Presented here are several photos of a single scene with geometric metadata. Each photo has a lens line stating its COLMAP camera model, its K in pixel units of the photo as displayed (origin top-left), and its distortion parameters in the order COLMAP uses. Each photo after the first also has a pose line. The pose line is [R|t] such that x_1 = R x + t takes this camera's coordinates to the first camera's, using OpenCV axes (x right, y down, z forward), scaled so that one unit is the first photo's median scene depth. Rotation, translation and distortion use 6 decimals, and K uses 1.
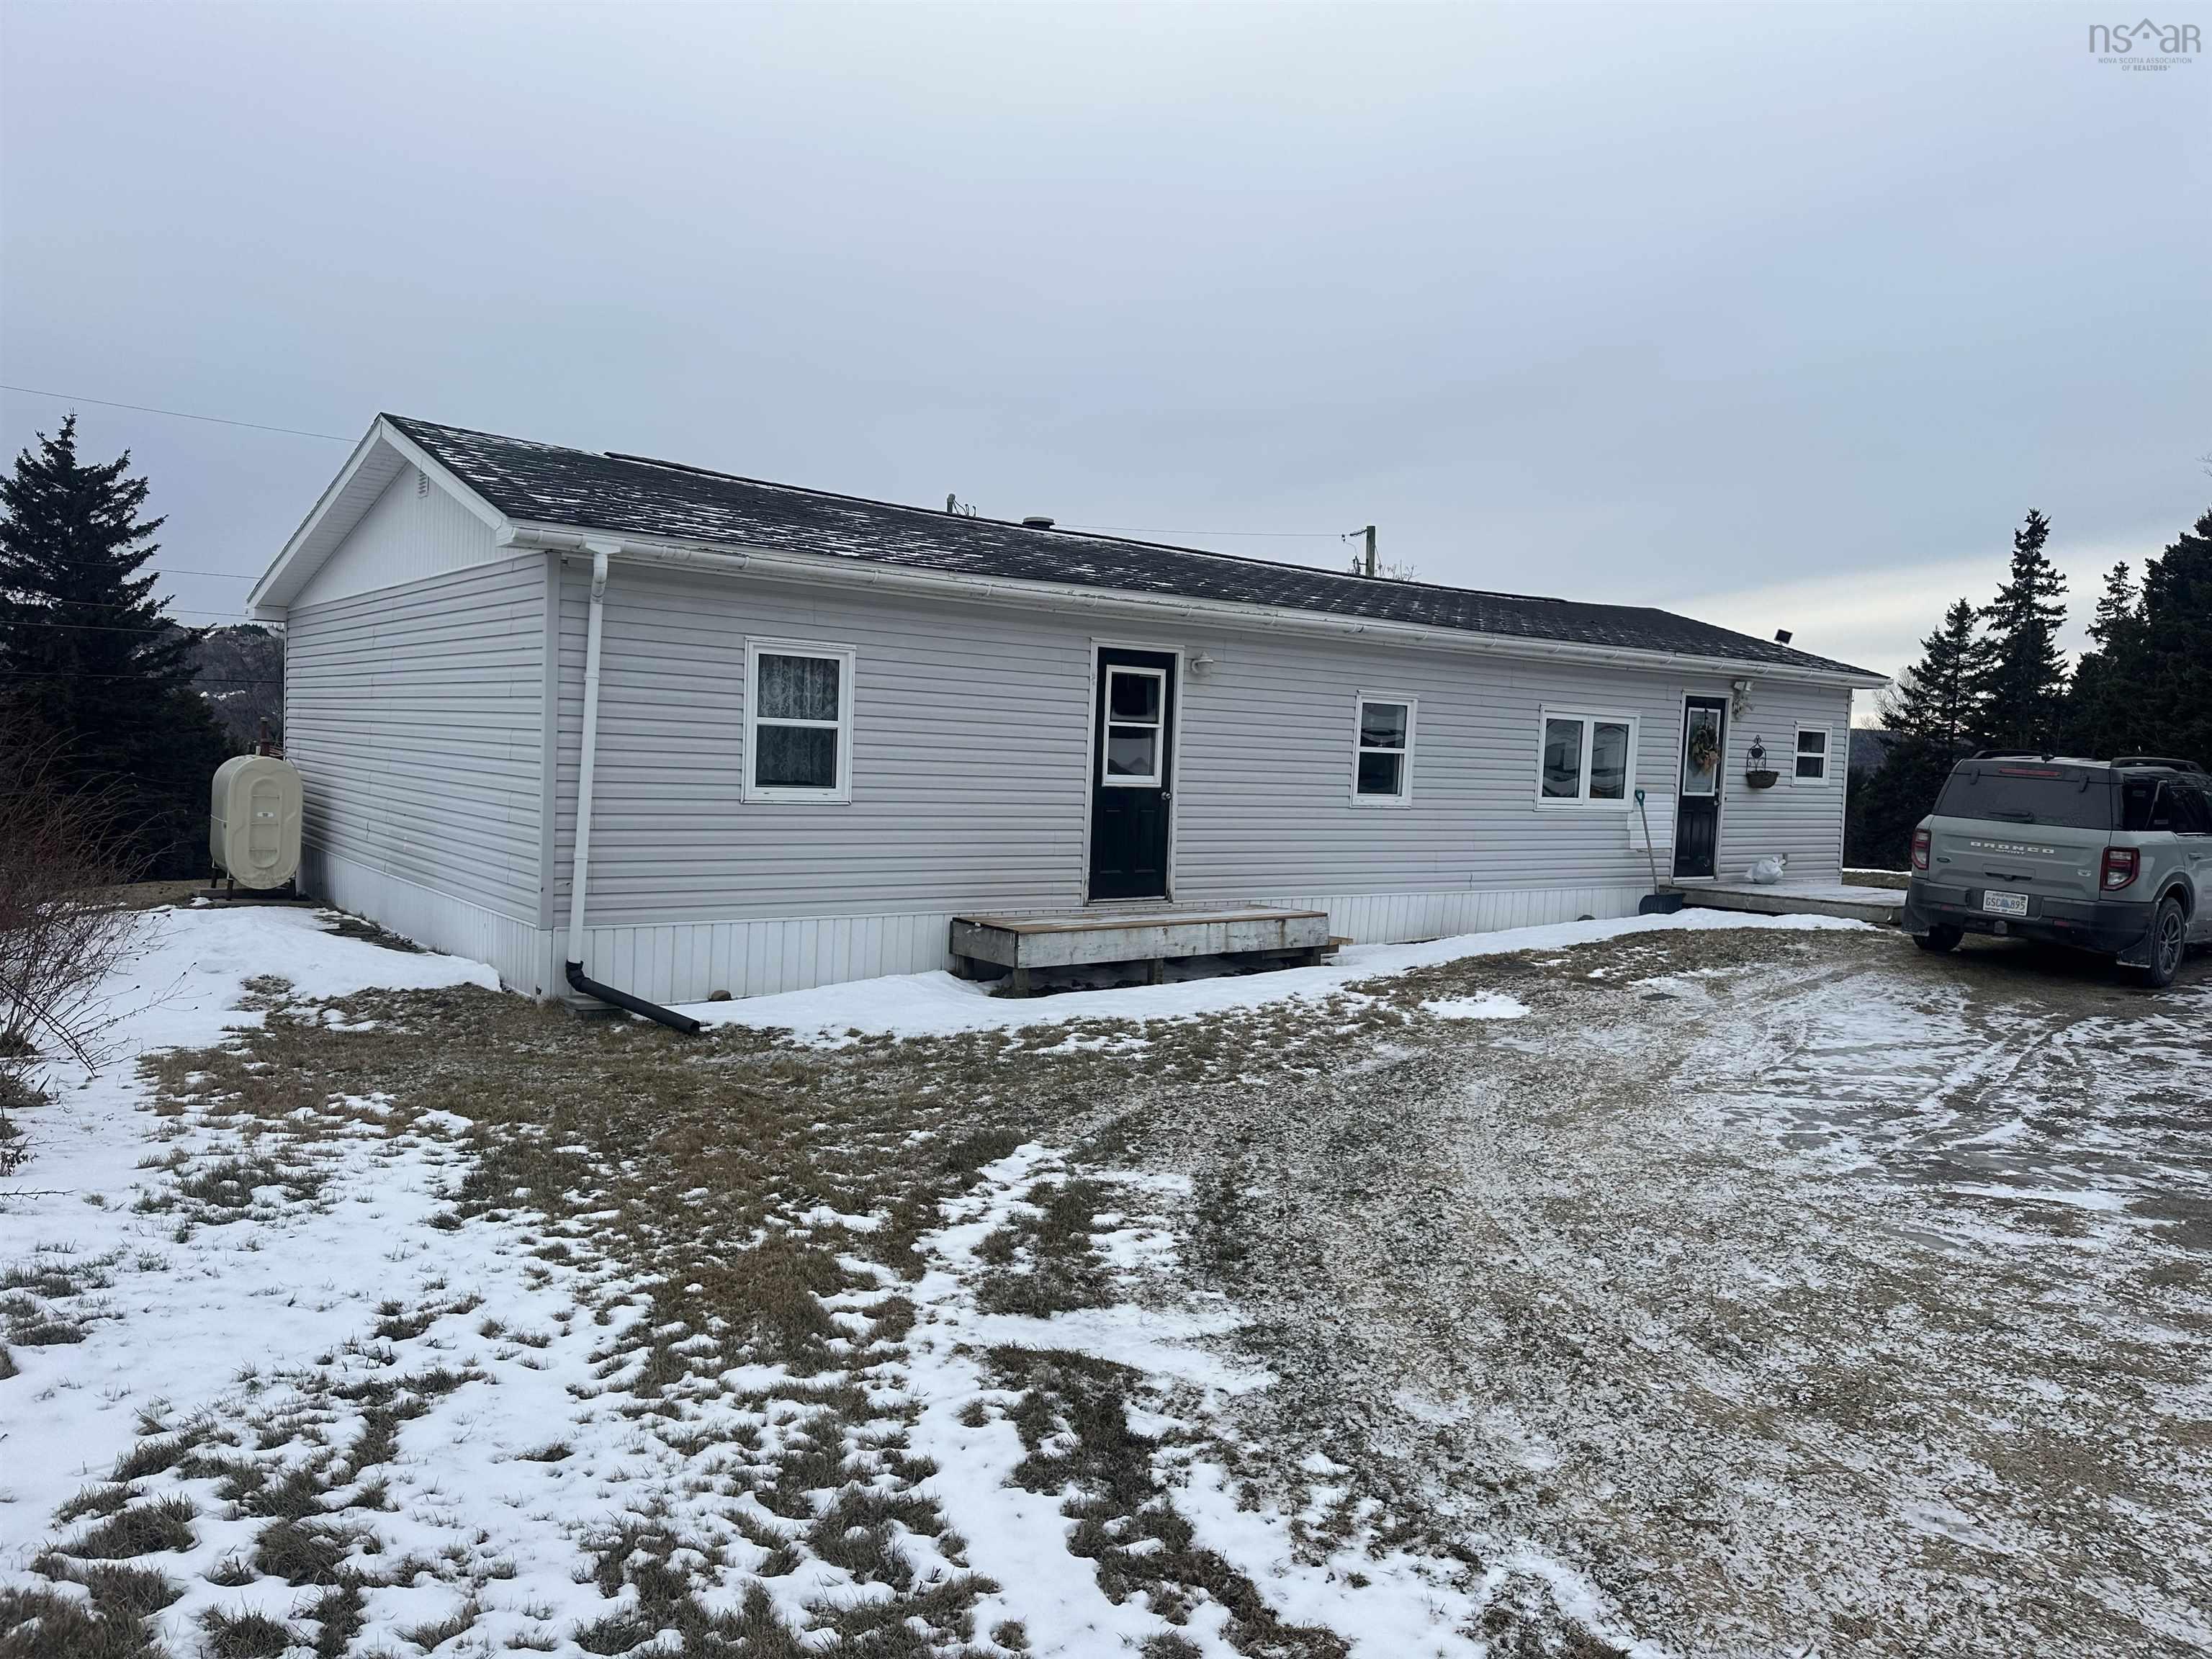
lens RADIAL K [[1500.5, 0, 1106.0], [0, 1500.5, 829.5], [0, 0, 1]] dist [0.093813, -0.149962]
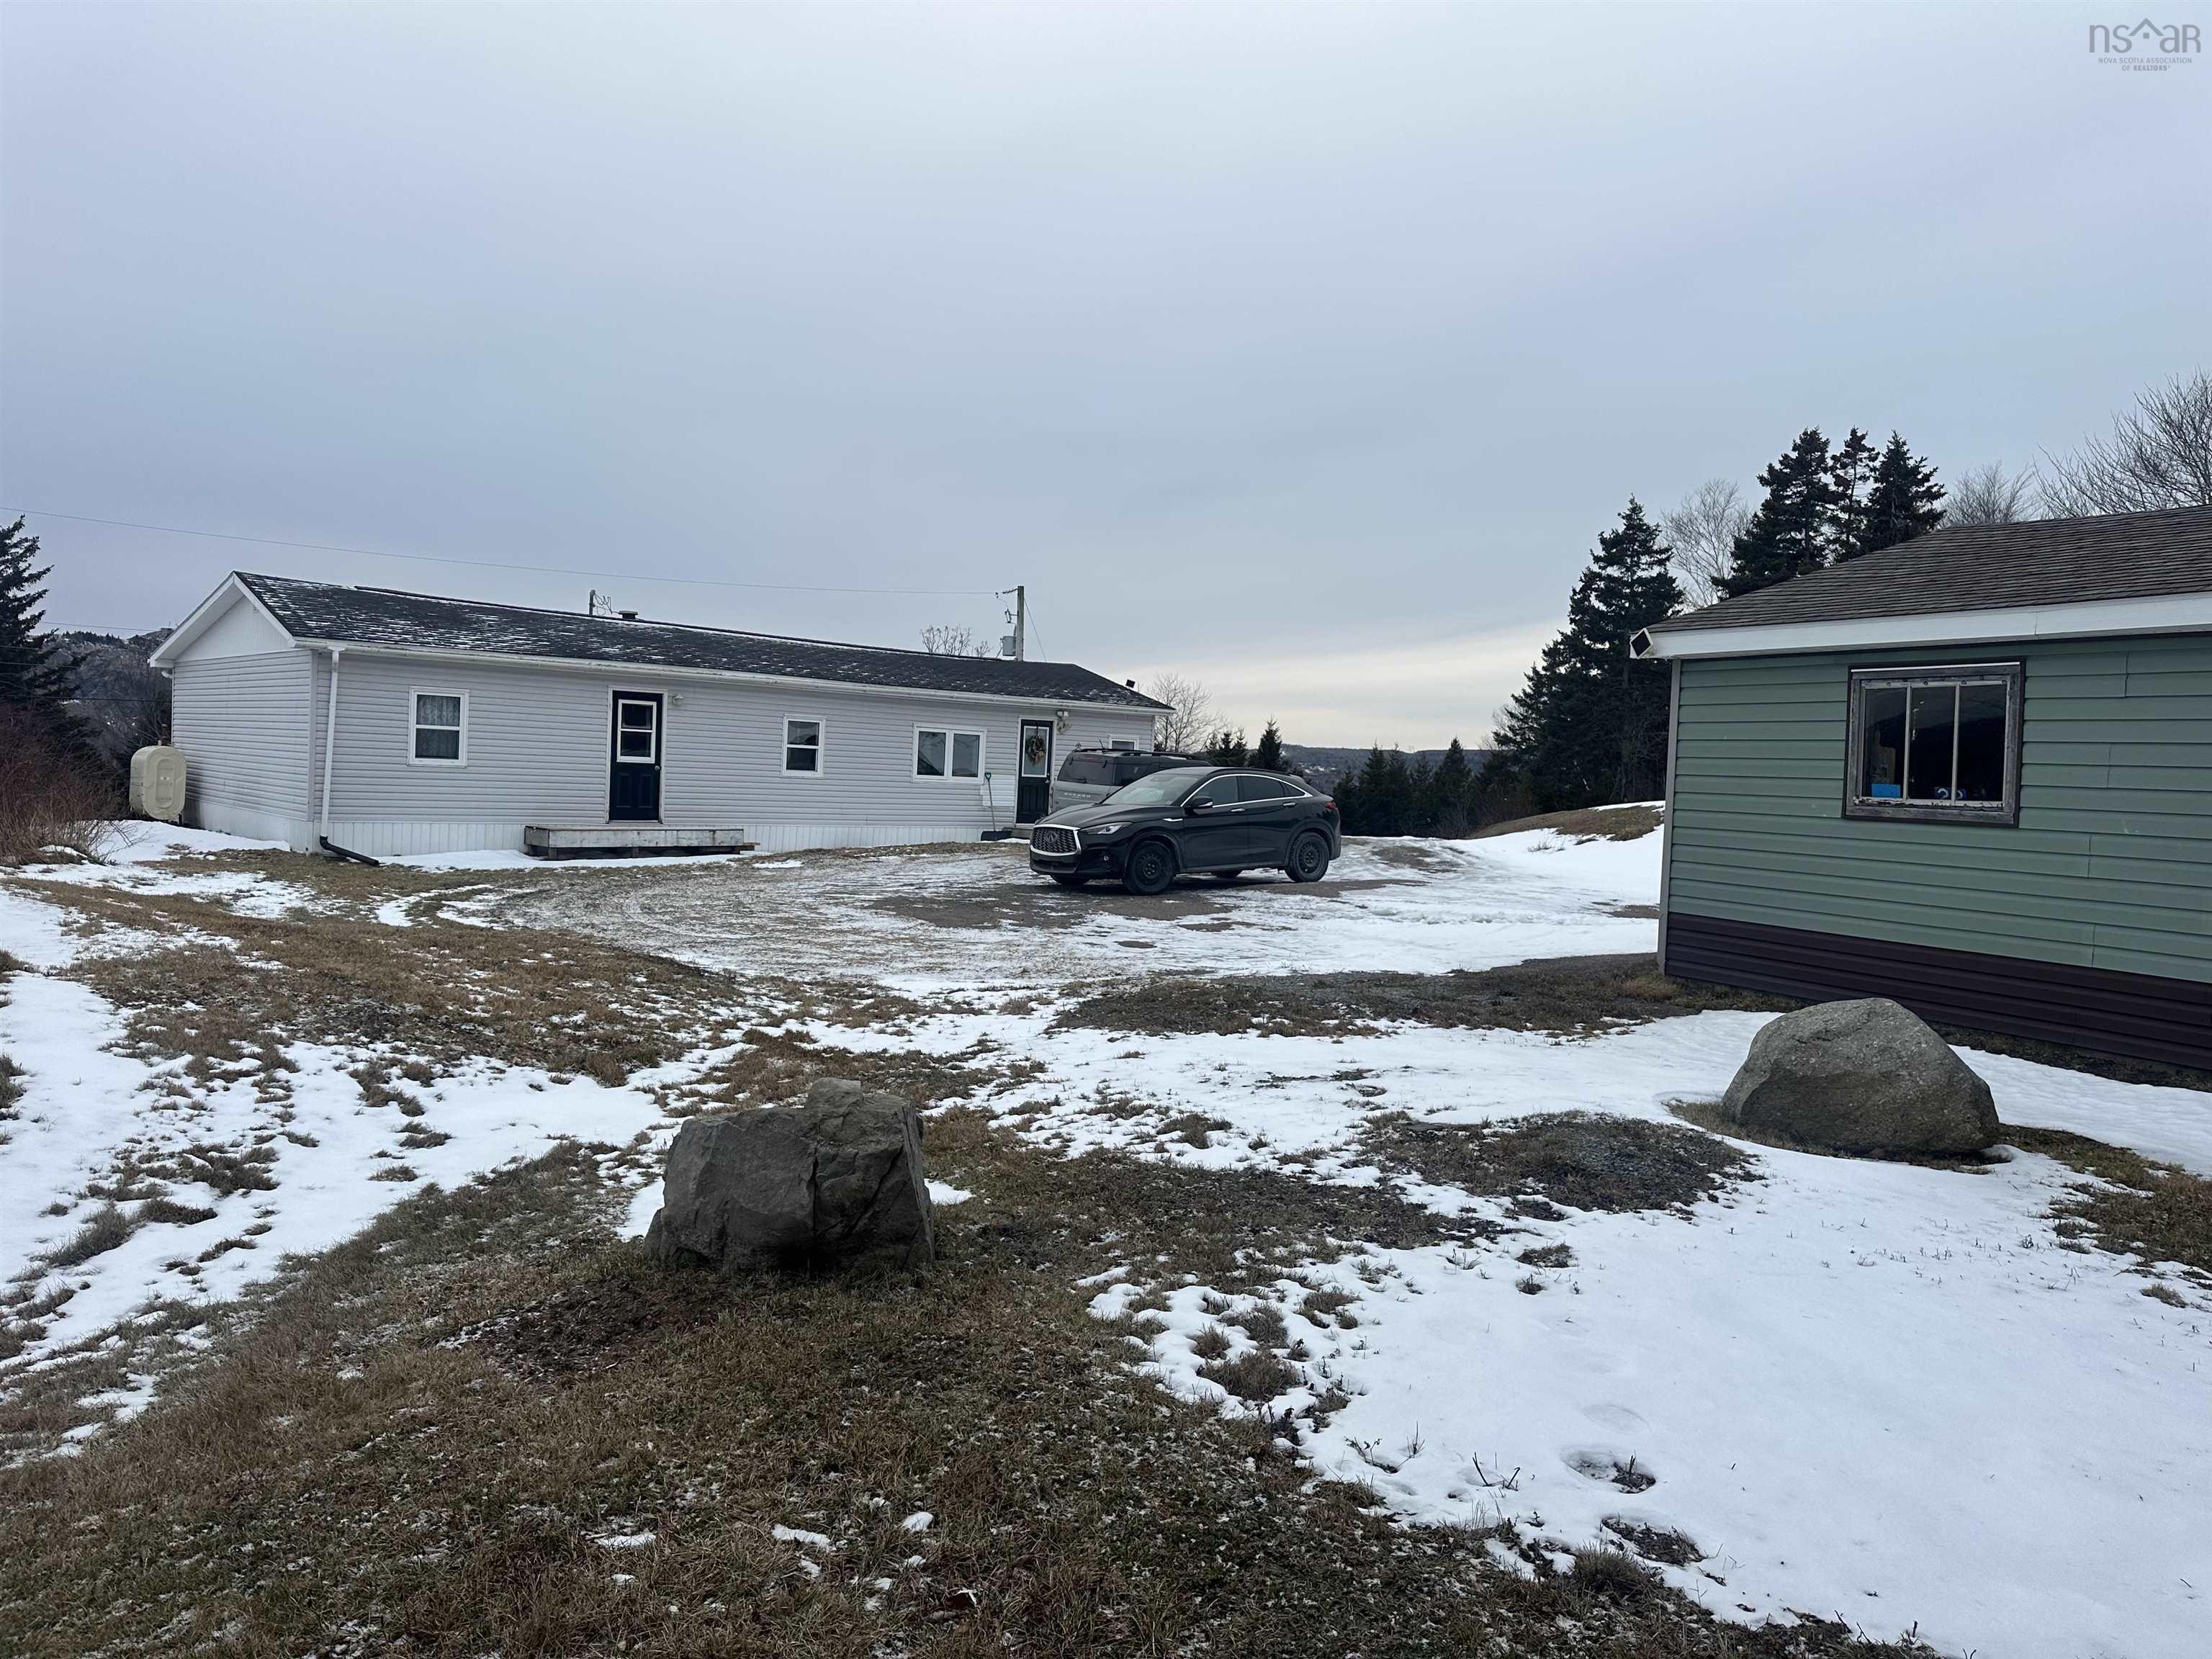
lens RADIAL K [[1549.7, 0, 1106.0], [0, 1549.7, 829.5], [0, 0, 1]] dist [0.101956, -0.157631]
pose [[0.997625, 0.001859, 0.068857, 0.474878], [-0.000961, 0.999914, -0.013078, 0.081906], [-0.068875, 0.012980, 0.997541, -1.030548]]
